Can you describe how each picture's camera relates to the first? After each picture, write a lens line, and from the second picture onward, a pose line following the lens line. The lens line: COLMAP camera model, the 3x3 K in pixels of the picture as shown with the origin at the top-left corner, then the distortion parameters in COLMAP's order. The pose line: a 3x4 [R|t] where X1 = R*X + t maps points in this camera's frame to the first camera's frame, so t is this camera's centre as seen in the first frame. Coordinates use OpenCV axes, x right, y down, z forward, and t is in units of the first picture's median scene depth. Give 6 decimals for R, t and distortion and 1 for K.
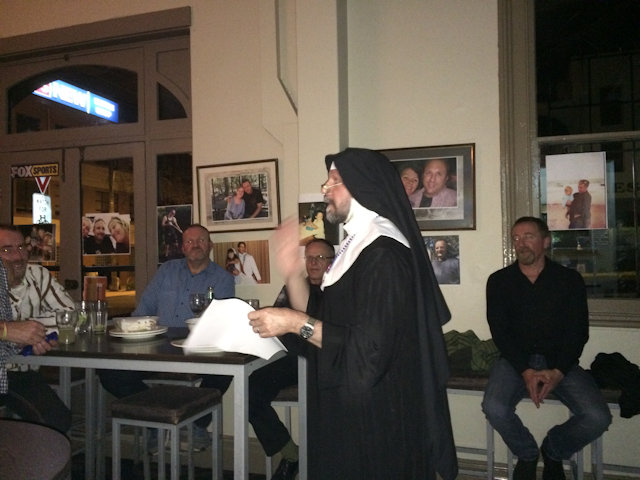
lens RADIAL K [[539.6, 0, 320.0], [0, 539.6, 240.0], [0, 0, 1]] dist [0.086436, -0.124271]
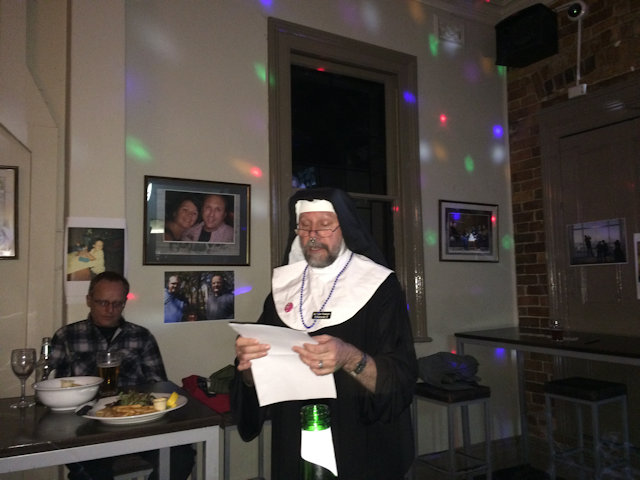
lens RADIAL K [[539.6, 0, 320.0], [0, 539.6, 240.0], [0, 0, 1]] dist [0.086436, -0.124271]
pose [[0.674723, 0.058520, 0.735747, -0.349694], [-0.011590, 0.997569, -0.068716, 0.001592], [-0.737980, 0.037837, 0.673761, 0.165359]]
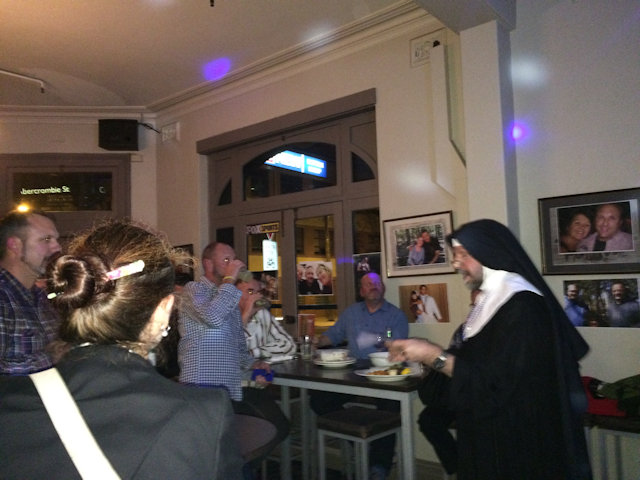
lens RADIAL K [[539.6, 0, 320.0], [0, 539.6, 240.0], [0, 0, 1]] dist [0.086436, -0.124271]
pose [[0.928099, -0.042035, -0.369953, 0.079972], [0.021363, 0.997982, -0.059799, -0.027726], [0.371720, 0.047596, 0.927124, -0.138193]]
